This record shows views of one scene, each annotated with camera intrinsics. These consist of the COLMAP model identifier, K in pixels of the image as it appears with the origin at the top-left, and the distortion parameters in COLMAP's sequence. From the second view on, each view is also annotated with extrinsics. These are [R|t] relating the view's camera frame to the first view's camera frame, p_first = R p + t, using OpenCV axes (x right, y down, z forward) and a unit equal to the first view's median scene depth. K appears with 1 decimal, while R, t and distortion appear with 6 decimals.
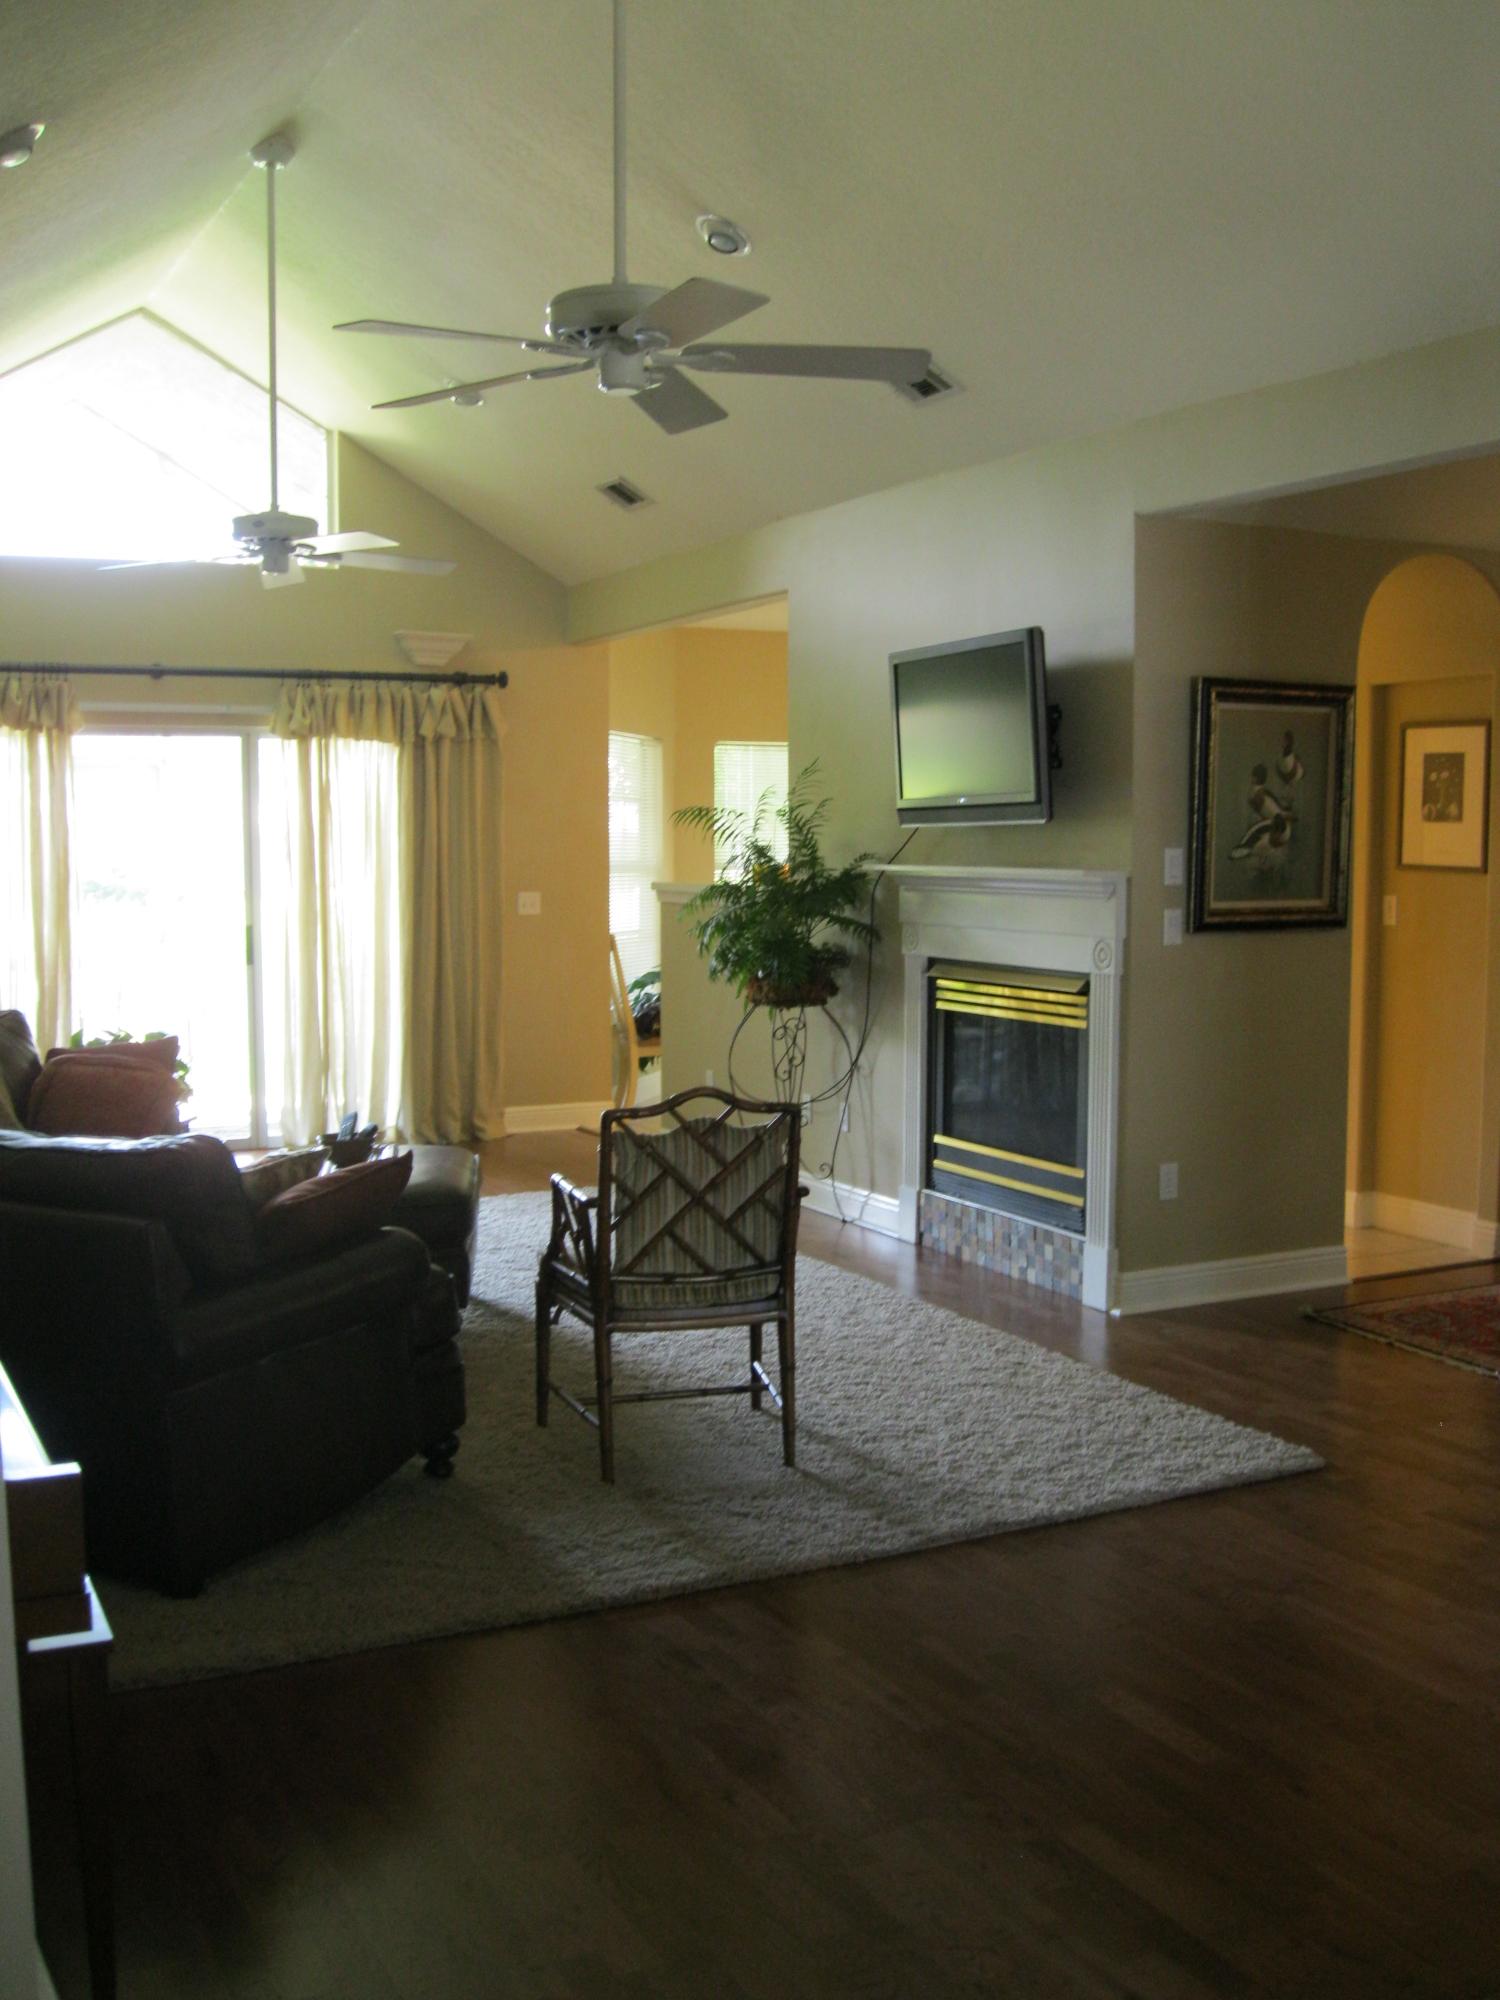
lens RADIAL K [[2047.7, 0, 754.2], [0, 2047.7, 1010.1], [0, 0, 1]] dist [-0.099721, 0.000000]
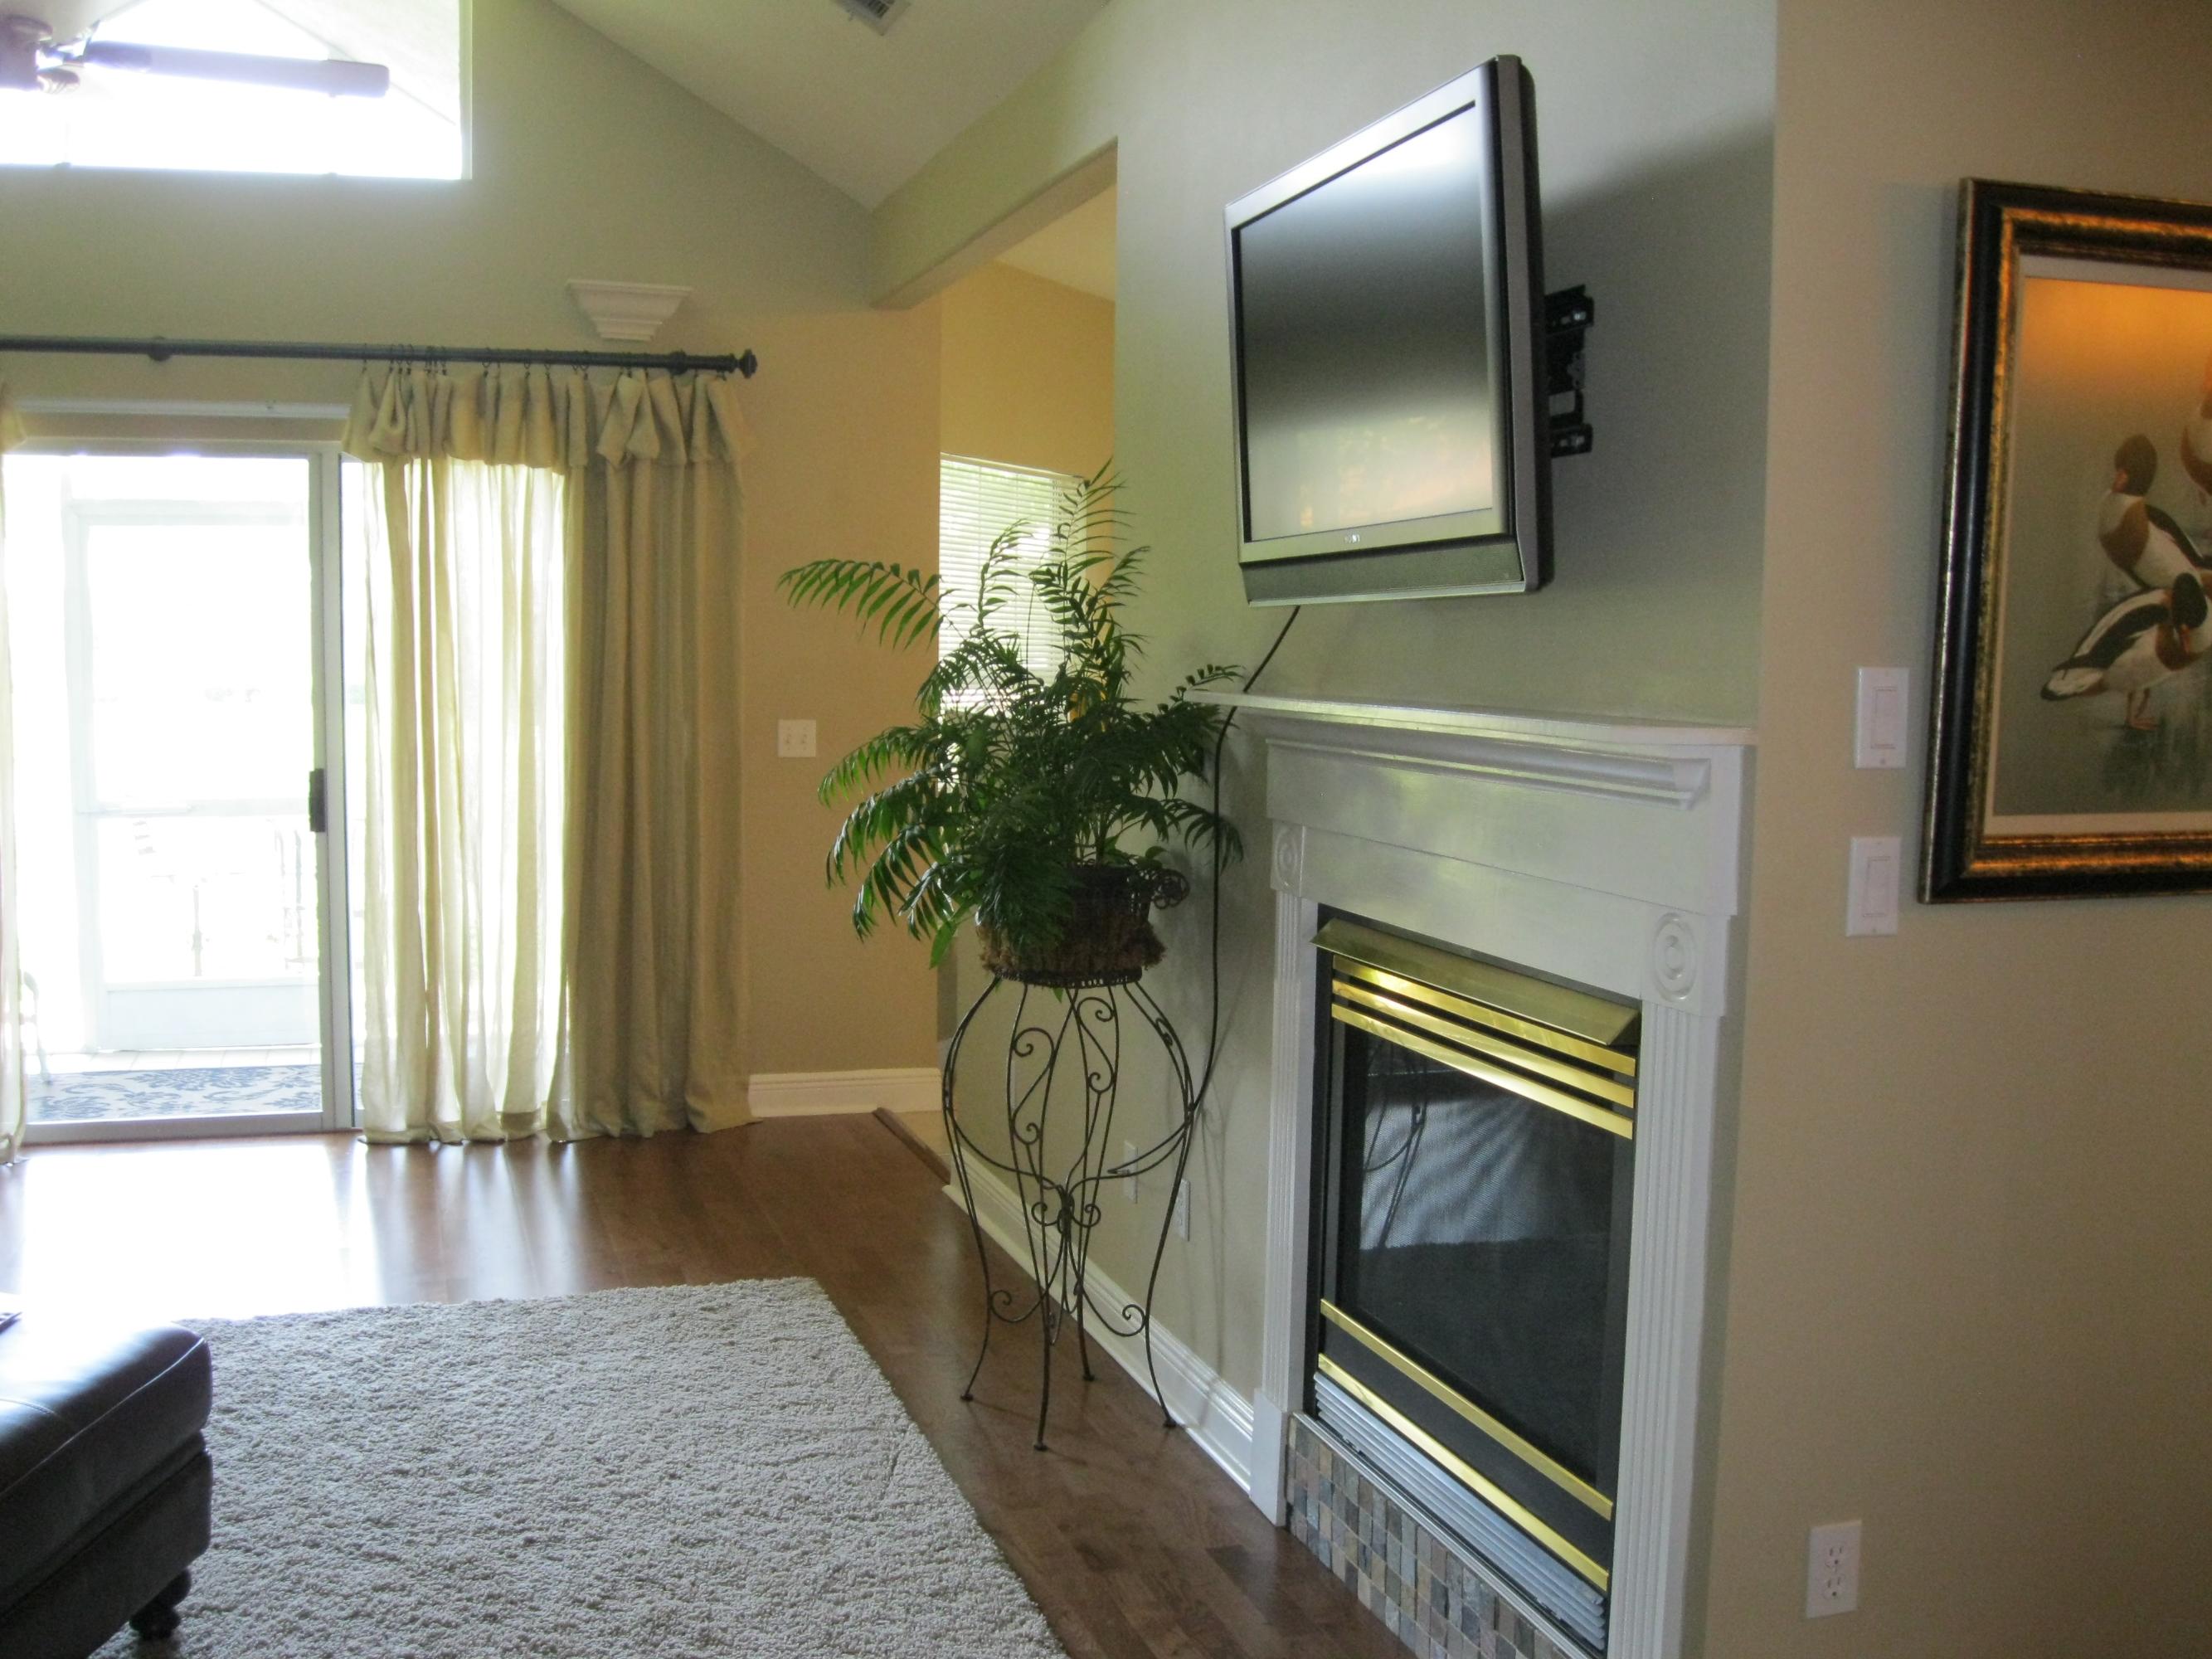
lens RADIAL K [[2264.9, 0, 1031.2], [0, 2264.9, 871.2], [0, 0, 1]] dist [-0.099721, 0.000000]
pose [[0.982997, 0.029336, -0.181262, 0.106556], [-0.025941, 0.999441, 0.021076, -0.038978], [0.181779, -0.016015, 0.983209, 0.478550]]
